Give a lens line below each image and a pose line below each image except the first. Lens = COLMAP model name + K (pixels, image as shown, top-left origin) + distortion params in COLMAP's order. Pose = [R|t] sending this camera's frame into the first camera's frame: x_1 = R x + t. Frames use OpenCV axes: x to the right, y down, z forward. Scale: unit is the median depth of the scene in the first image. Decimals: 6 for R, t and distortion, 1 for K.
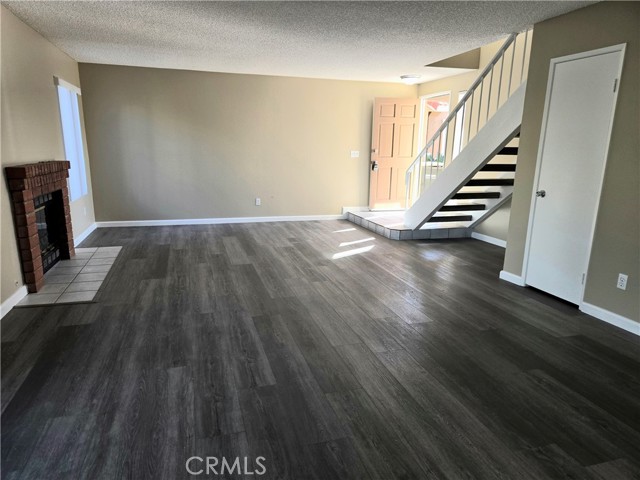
lens RADIAL K [[432.7, 0, 310.7], [0, 432.7, 243.8], [0, 0, 1]] dist [0.028552, -0.013019]
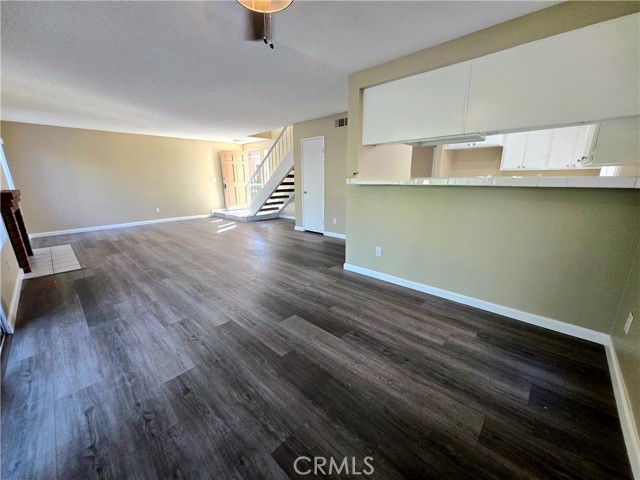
lens RADIAL K [[253.0, 0, 317.6], [0, 253.0, 240.5], [0, 0, 1]] dist [-0.001679, 0.000189]
pose [[0.858738, -0.145641, 0.491281, -0.135675], [0.134868, 0.989194, 0.057504, 0.069012], [-0.494347, 0.016877, 0.869101, -0.242473]]
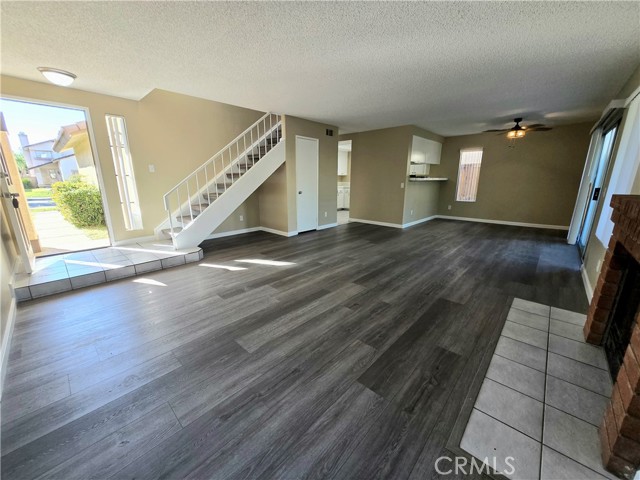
lens RADIAL K [[253.0, 0, 316.8], [0, 253.0, 239.0], [0, 0, 1]] dist [-0.001679, 0.000189]
pose [[-0.516352, -0.215406, 0.828843, -0.588395], [0.181319, 0.918407, 0.351641, -0.287359], [-0.836961, 0.331856, -0.435164, 1.316373]]
